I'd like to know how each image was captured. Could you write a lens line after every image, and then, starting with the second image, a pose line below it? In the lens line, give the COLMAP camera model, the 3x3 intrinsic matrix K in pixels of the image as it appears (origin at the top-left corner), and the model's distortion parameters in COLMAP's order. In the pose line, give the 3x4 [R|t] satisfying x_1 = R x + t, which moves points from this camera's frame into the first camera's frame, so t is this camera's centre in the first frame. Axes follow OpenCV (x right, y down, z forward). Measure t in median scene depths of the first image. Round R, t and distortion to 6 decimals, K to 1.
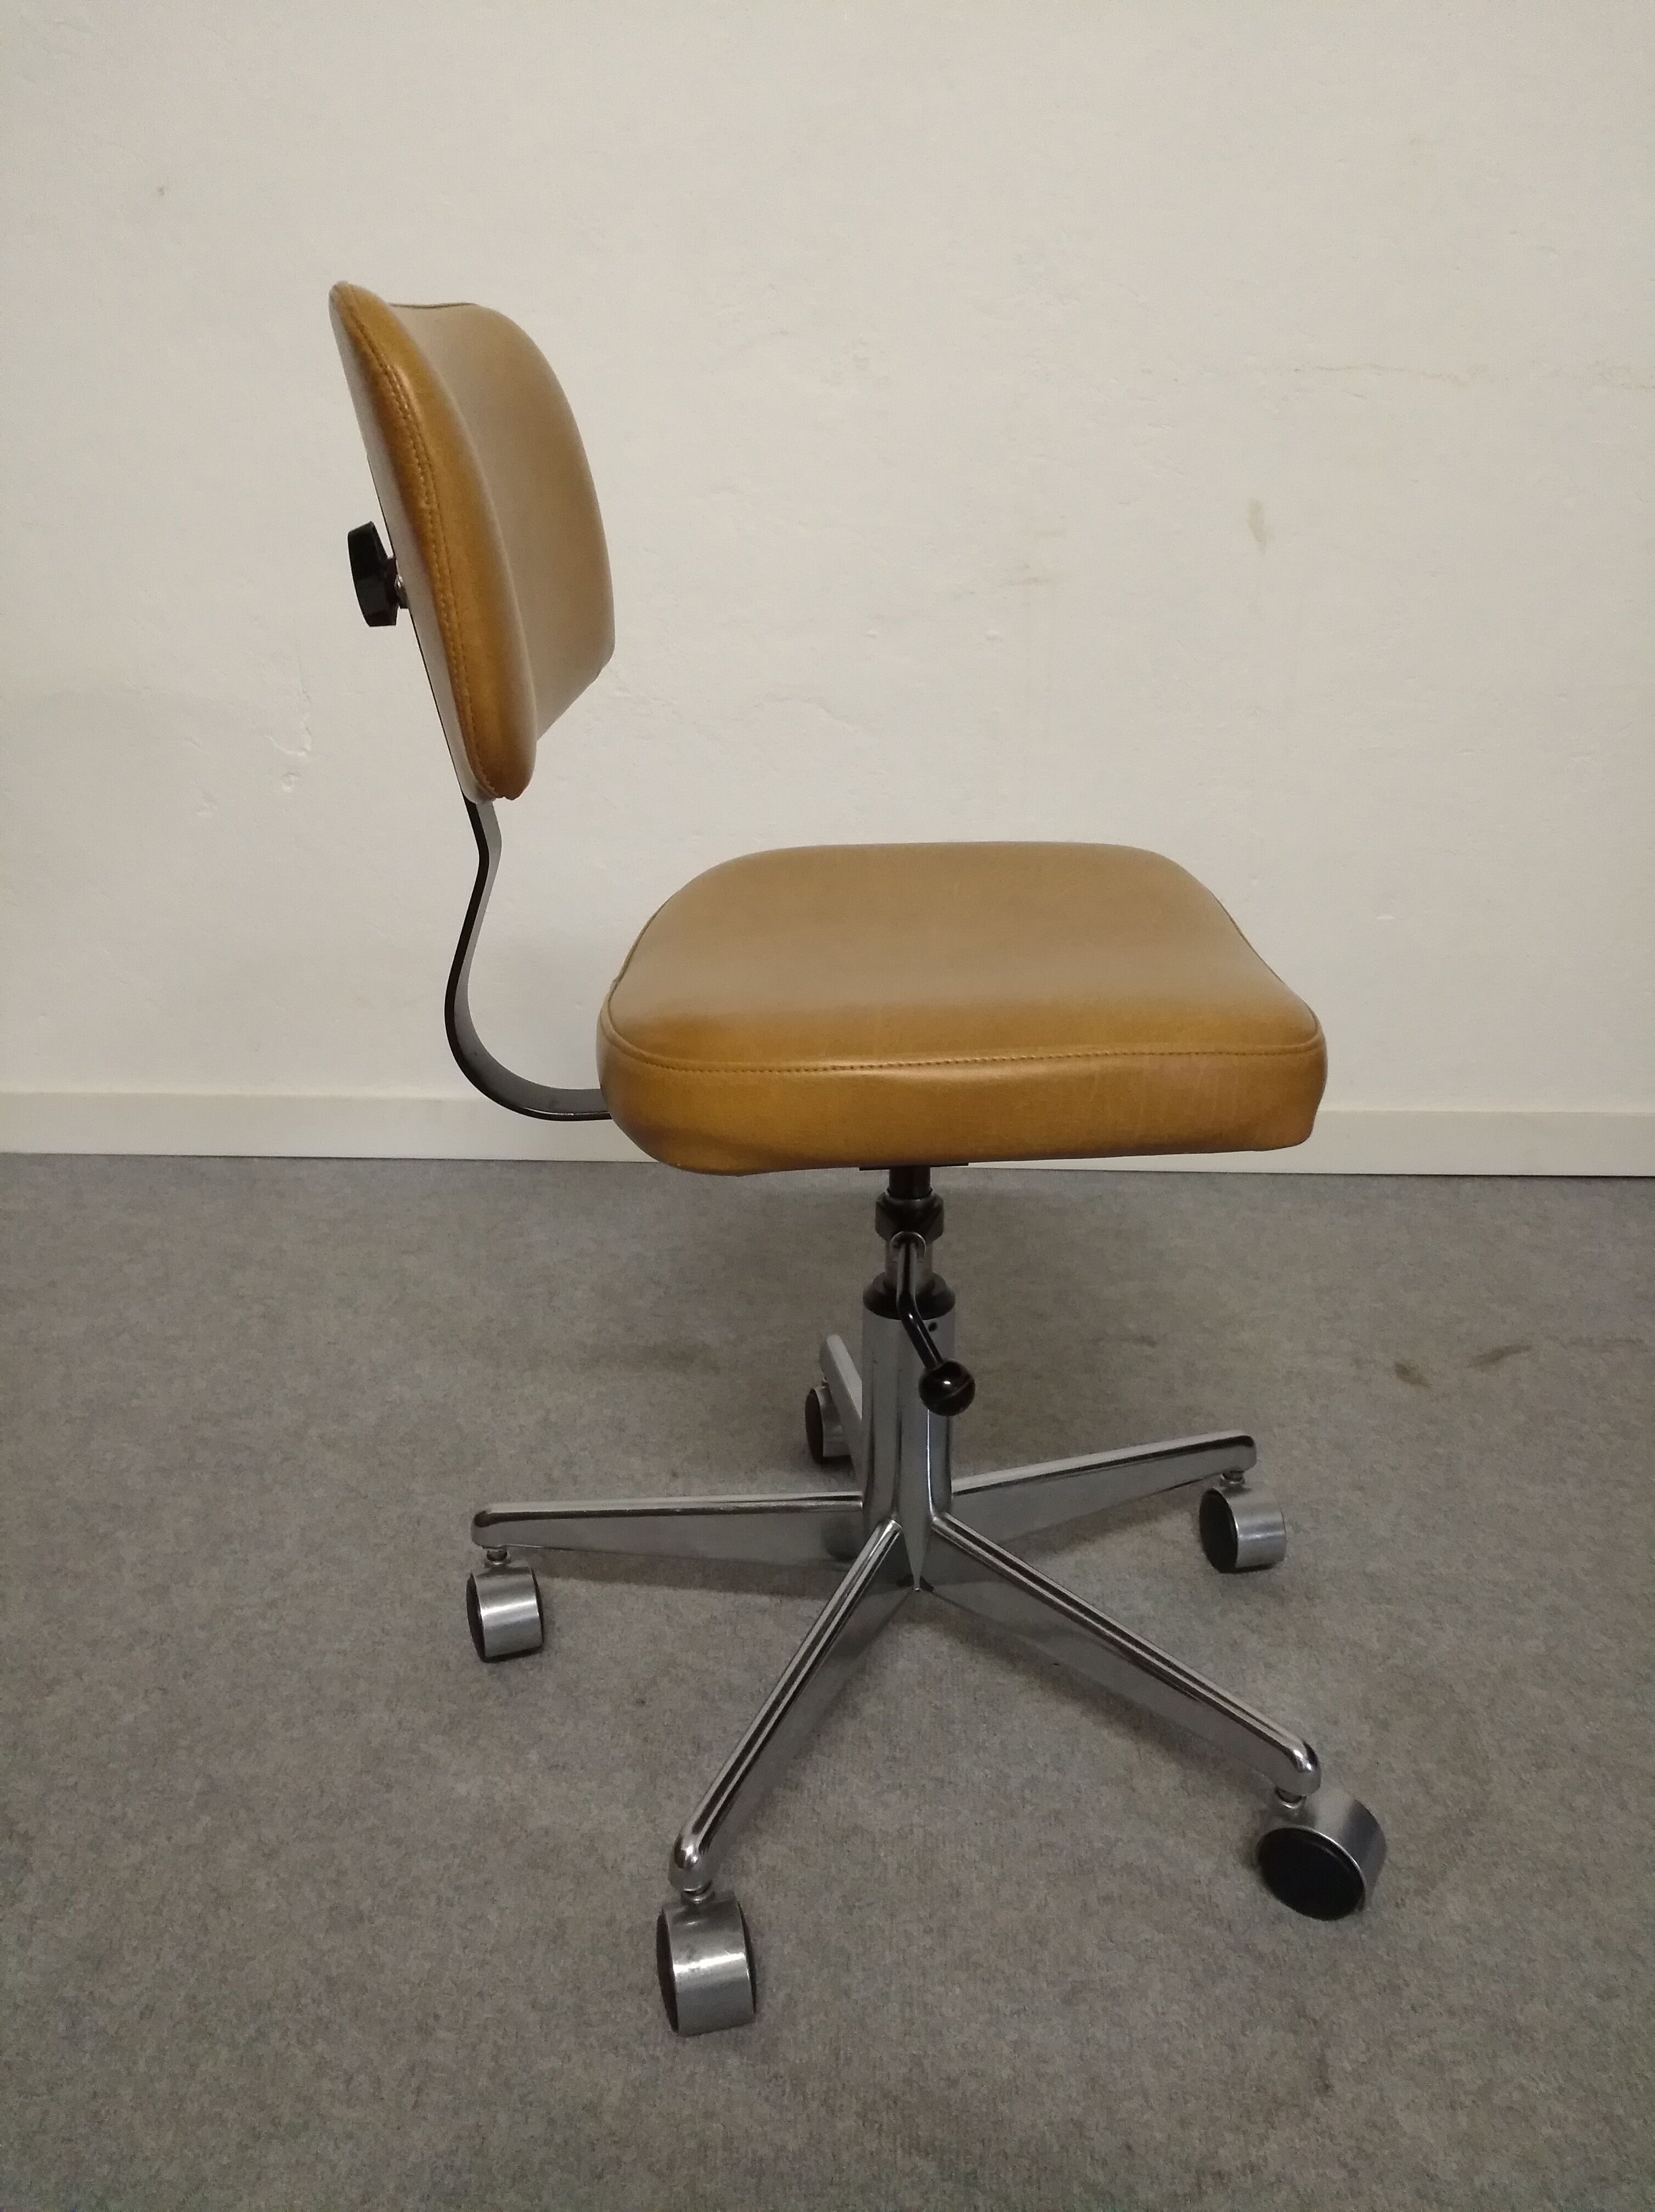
lens RADIAL K [[1756.8, 0, 829.0], [0, 1756.8, 1084.5], [0, 0, 1]] dist [-0.042620, 0.069273]
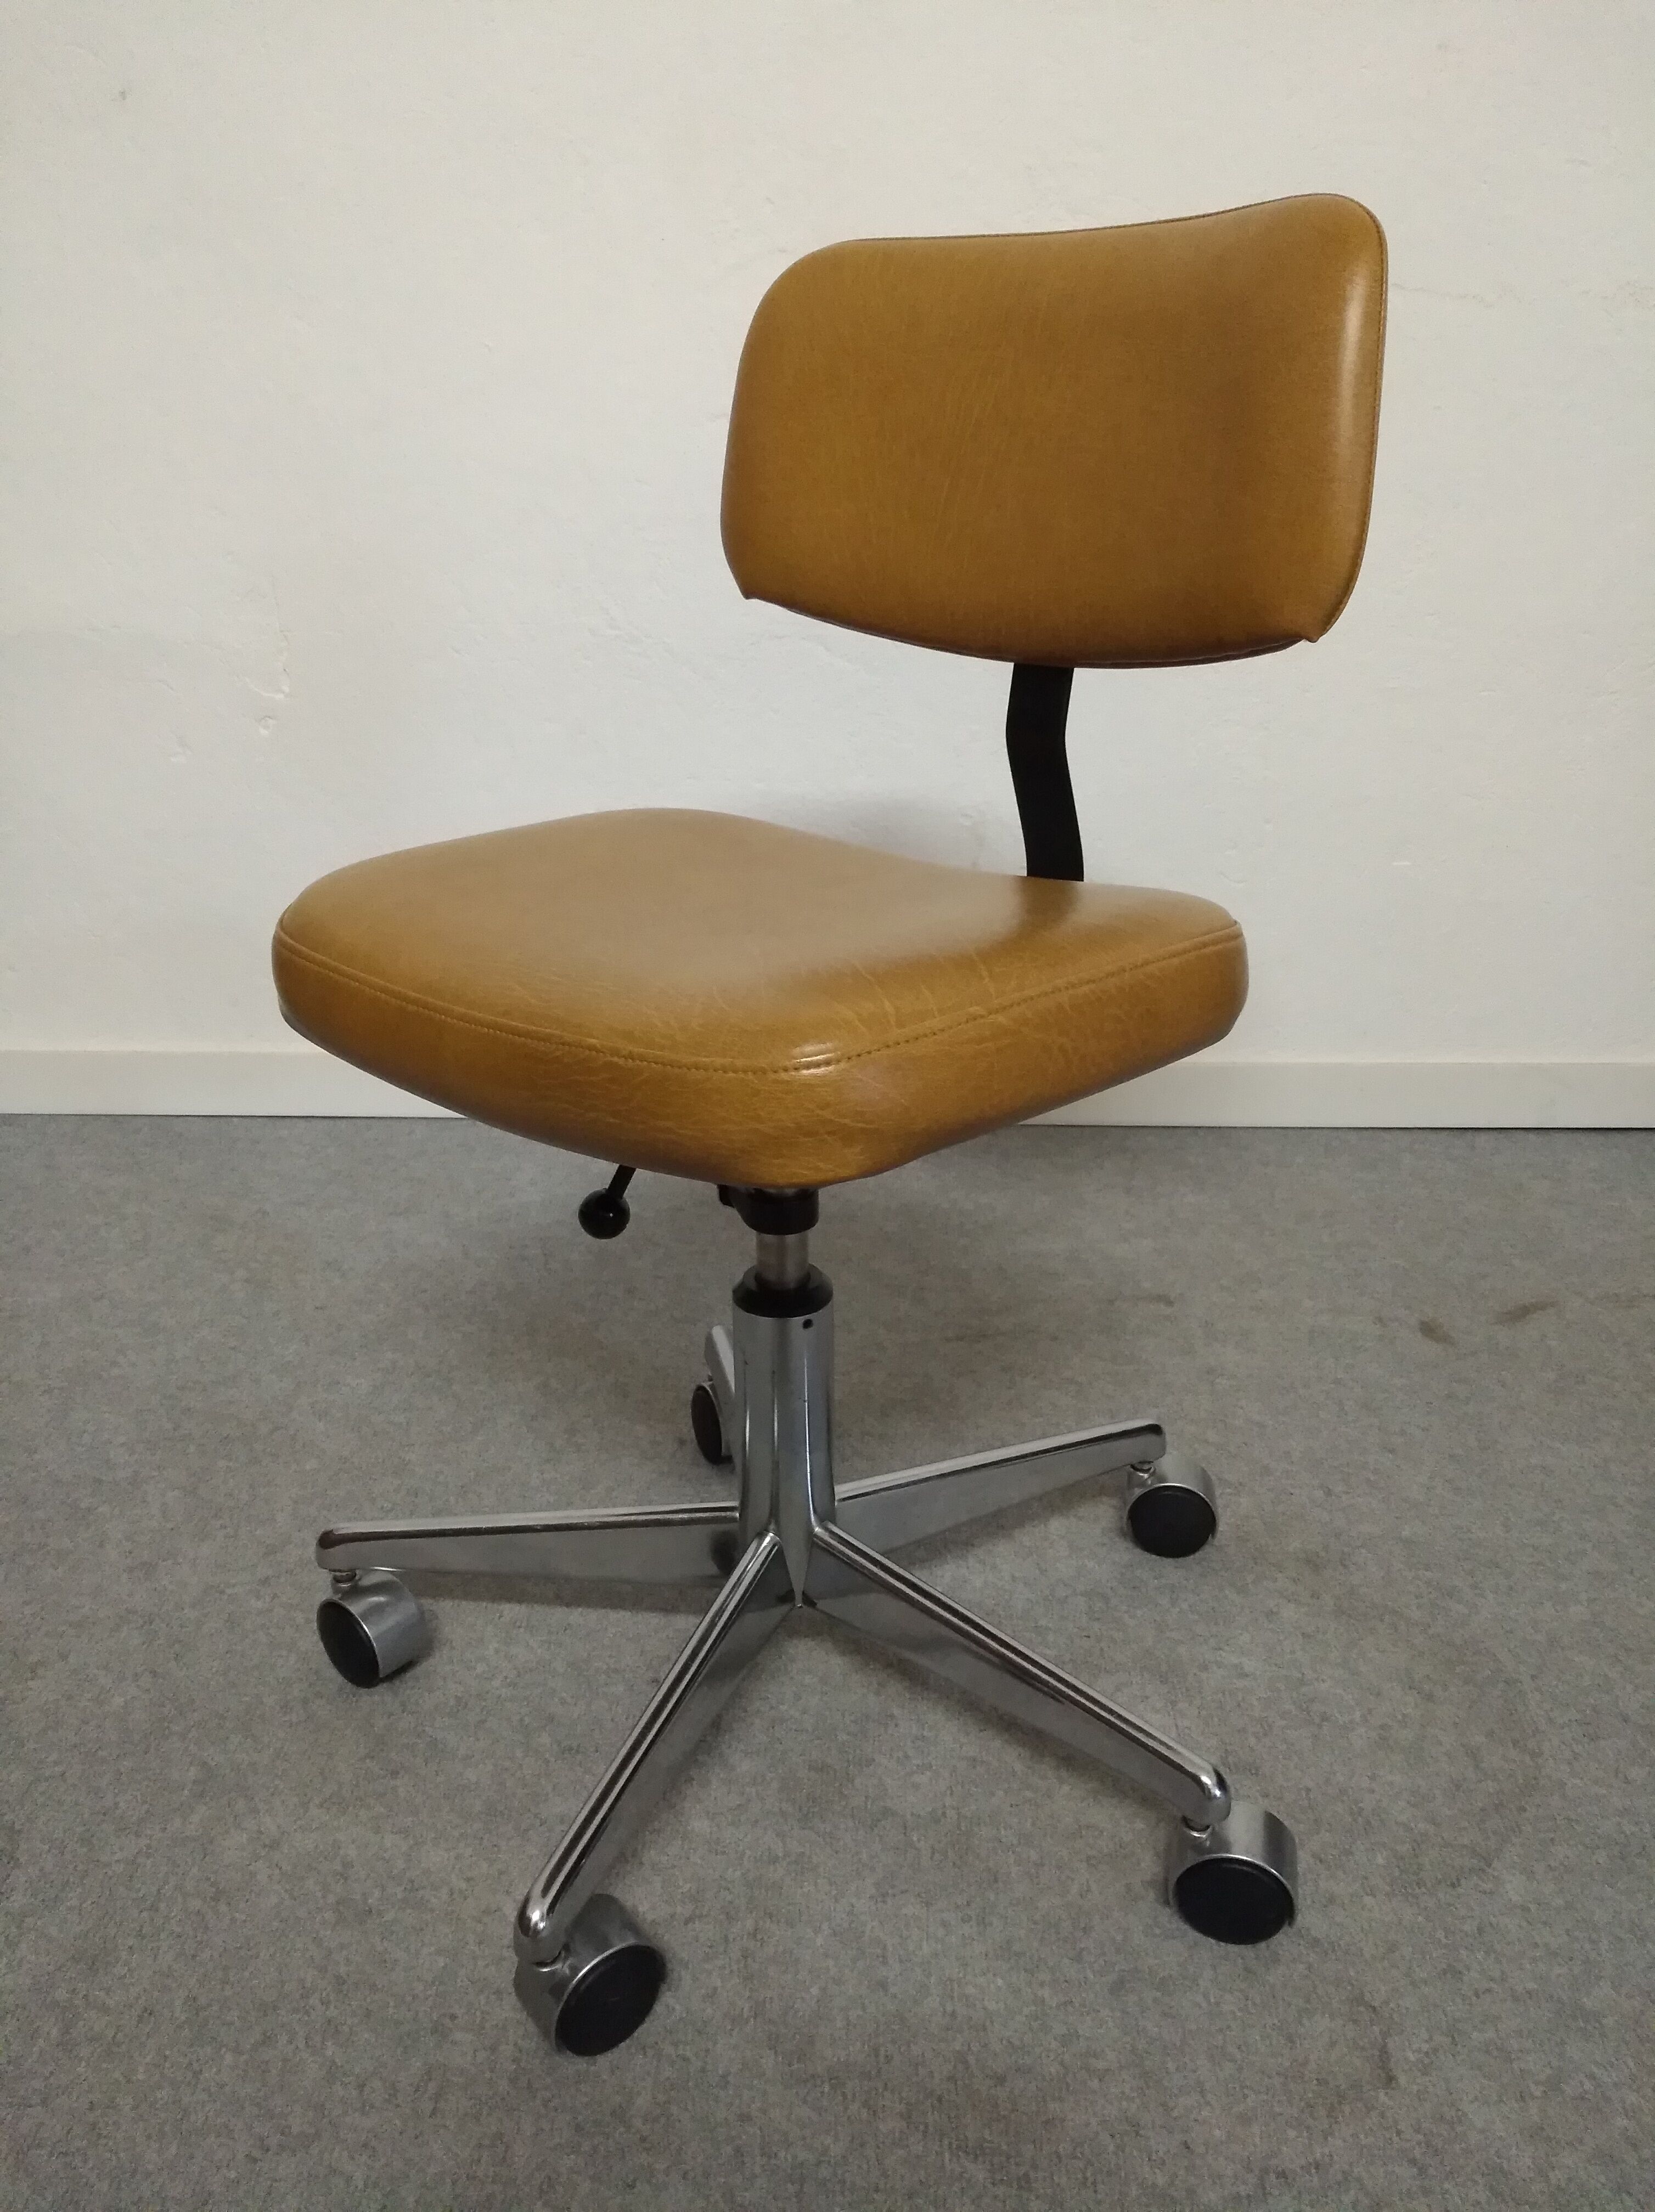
lens RADIAL K [[1756.8, 0, 828.9], [0, 1756.8, 1096.4], [0, 0, 1]] dist [-0.042620, 0.069273]
pose [[0.999855, -0.005094, 0.016246, -0.029473], [0.004610, 0.999549, 0.029671, 0.006201], [-0.016390, -0.029592, 0.999428, 0.056290]]
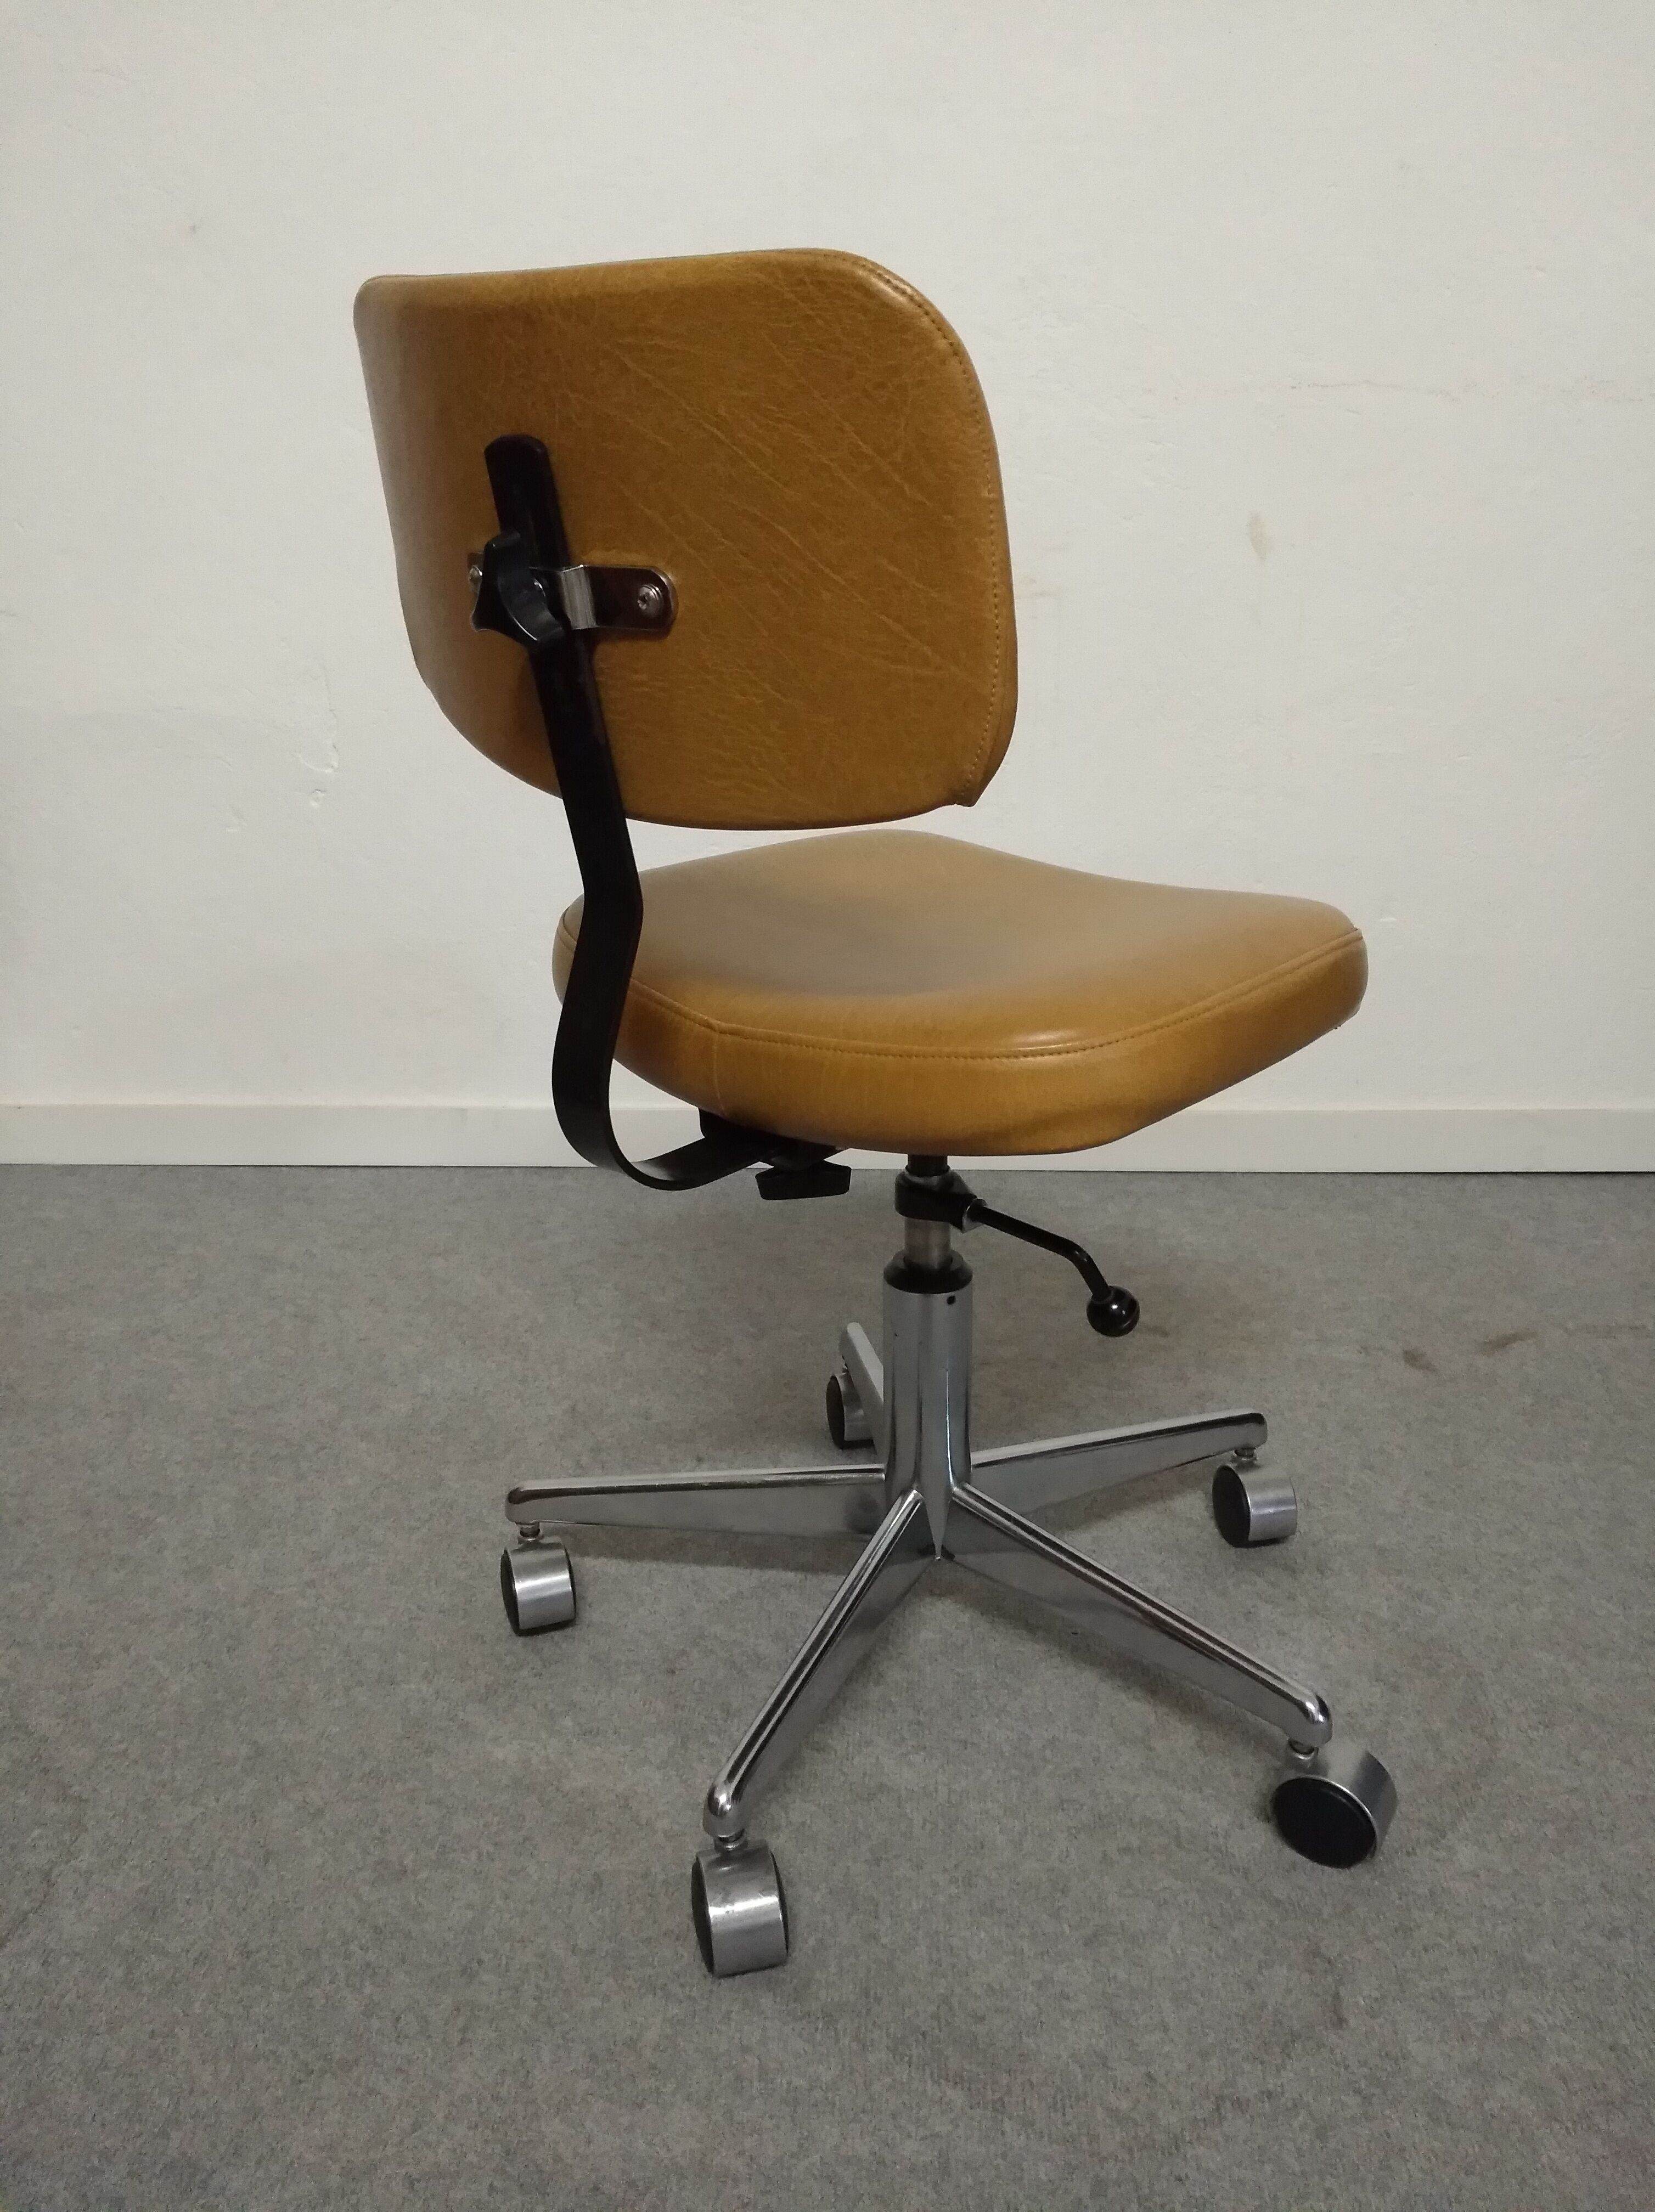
lens RADIAL K [[1756.8, 0, 829.2], [0, 1756.8, 1085.0], [0, 0, 1]] dist [-0.042620, 0.069273]
pose [[0.999944, -0.008899, -0.005640, -0.006268], [0.008792, 0.999785, -0.018766, 0.031158], [0.005806, 0.018715, 0.999808, -0.038663]]
